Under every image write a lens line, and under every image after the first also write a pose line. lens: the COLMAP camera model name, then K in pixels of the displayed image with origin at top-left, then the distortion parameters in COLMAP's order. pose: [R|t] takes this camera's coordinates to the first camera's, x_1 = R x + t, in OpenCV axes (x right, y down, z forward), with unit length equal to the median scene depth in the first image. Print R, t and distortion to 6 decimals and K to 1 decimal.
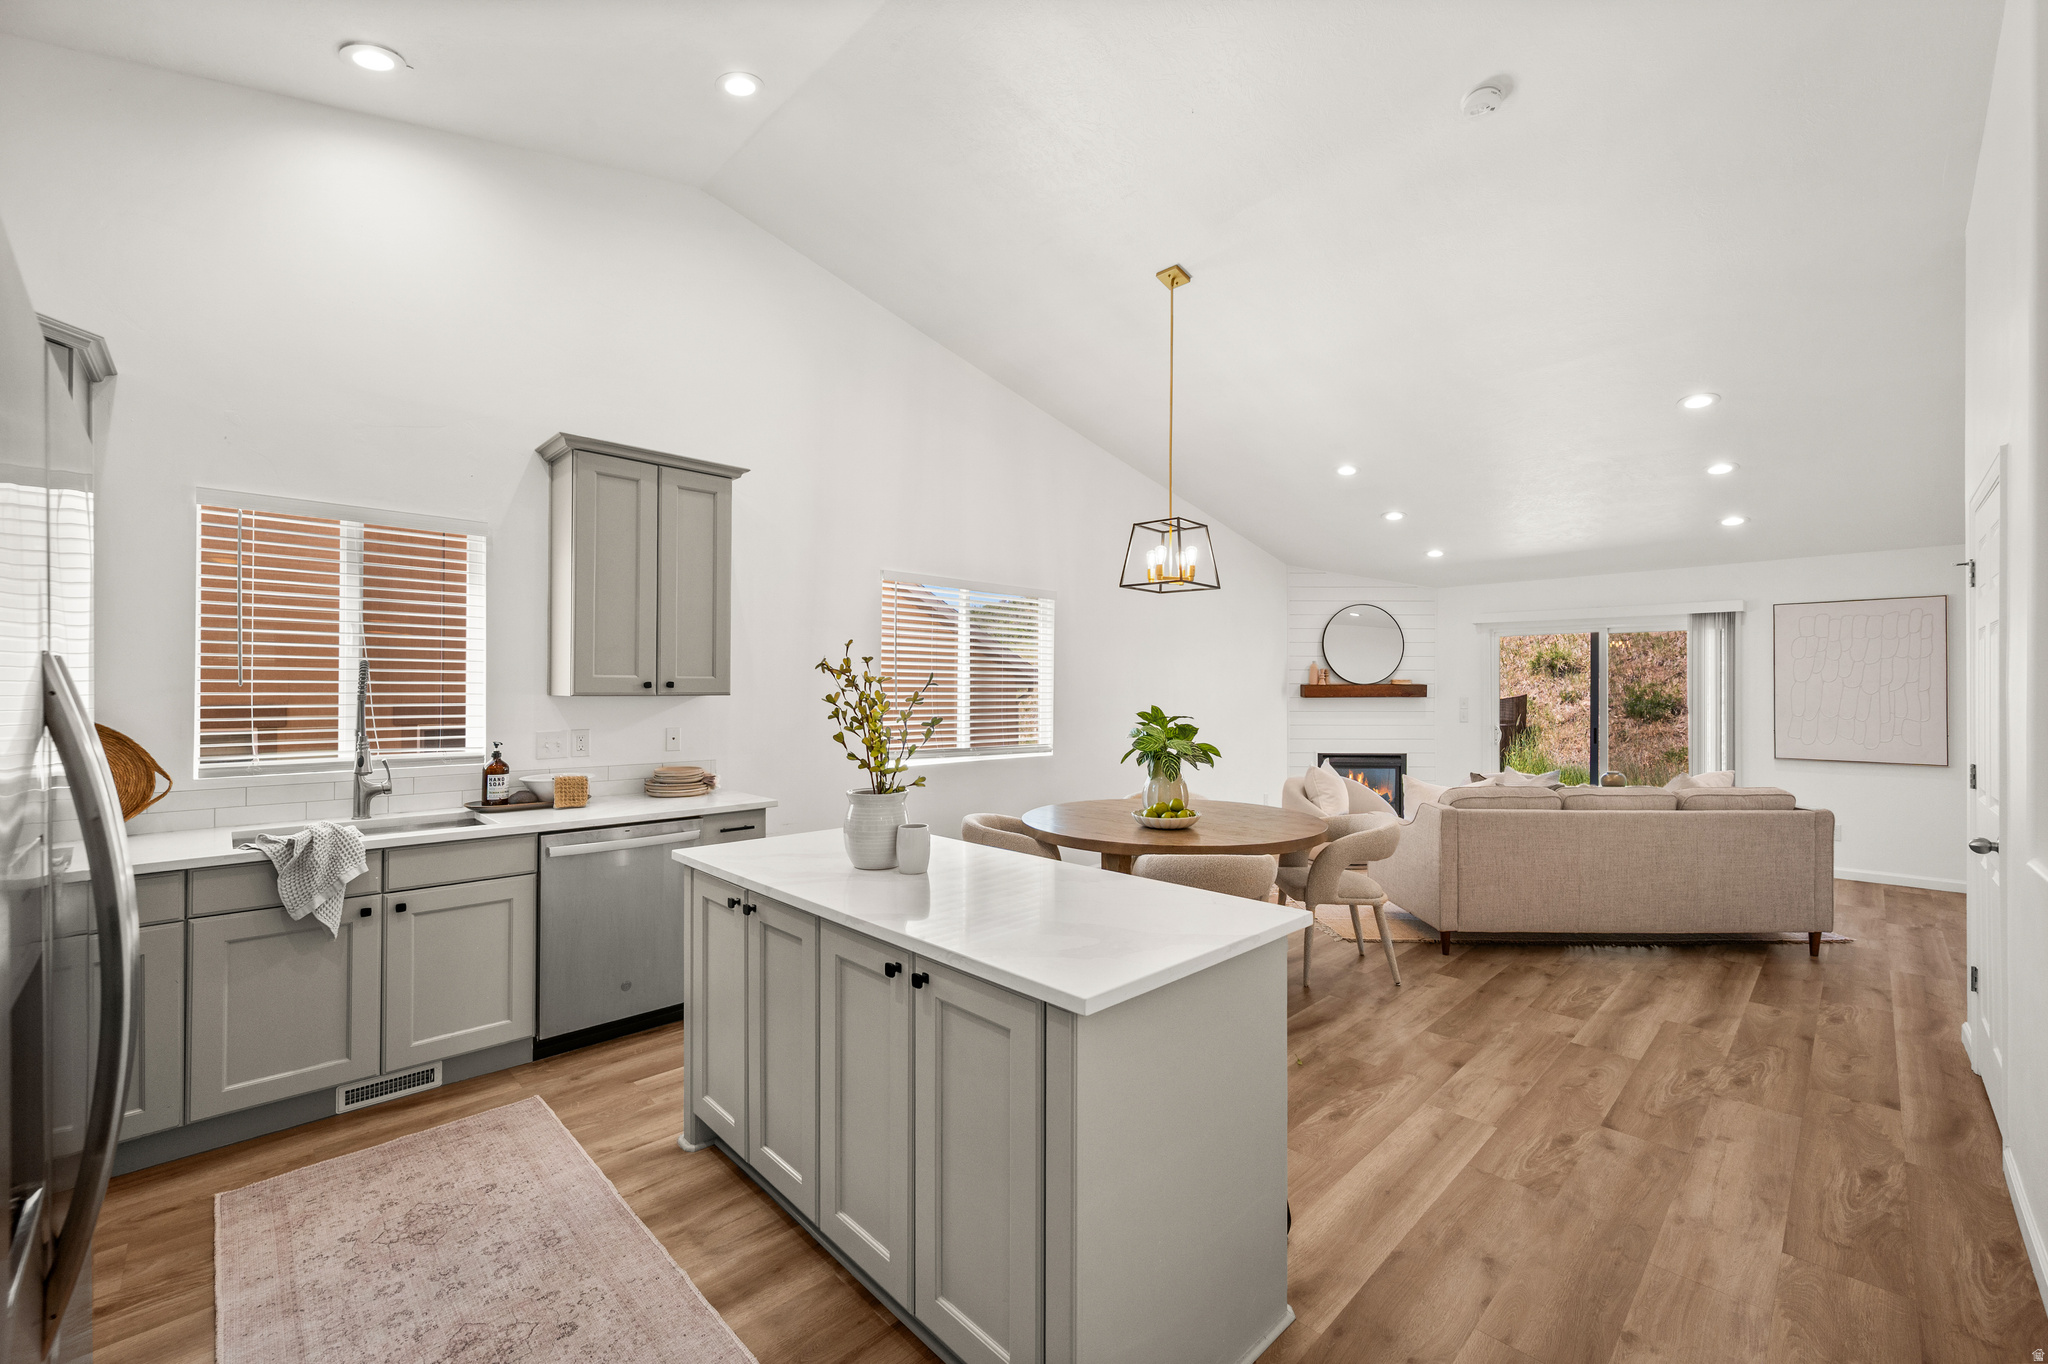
lens RADIAL K [[827.3, 0, 1026.7], [0, 827.3, 693.1], [0, 0, 1]] dist [-0.002807, -0.000312]
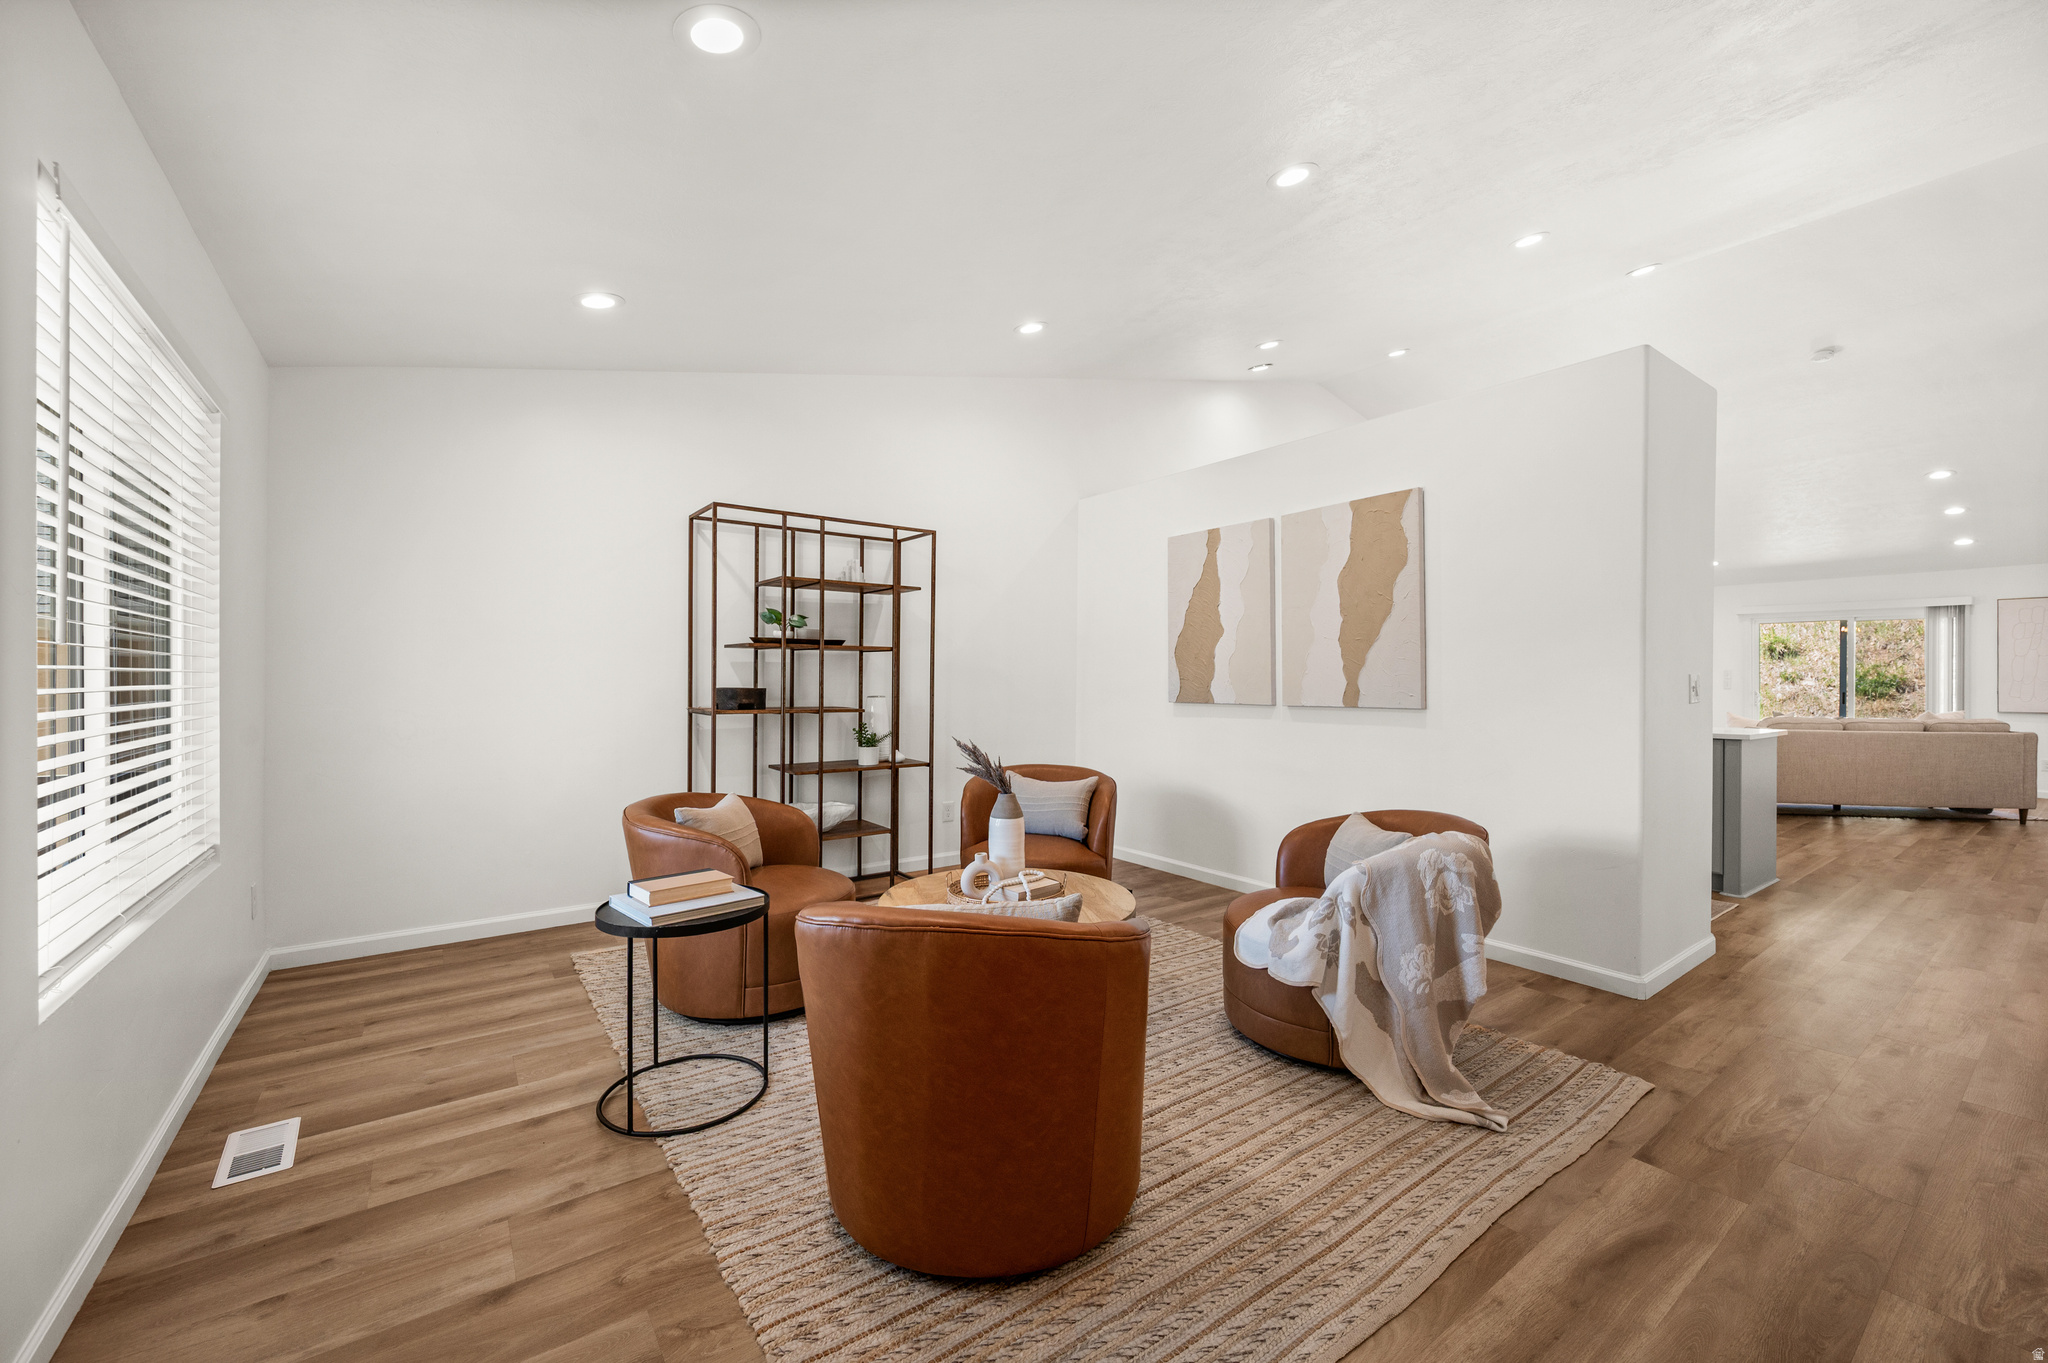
lens RADIAL K [[815.4, 0, 1031.3], [0, 815.4, 681.7], [0, 0, 1]] dist [-0.000911, 0.000207]
pose [[0.990009, 0.004375, -0.140935, -0.384283], [-0.004286, 0.999990, 0.000933, 0.026895], [0.140938, -0.000320, 0.990018, -0.441432]]
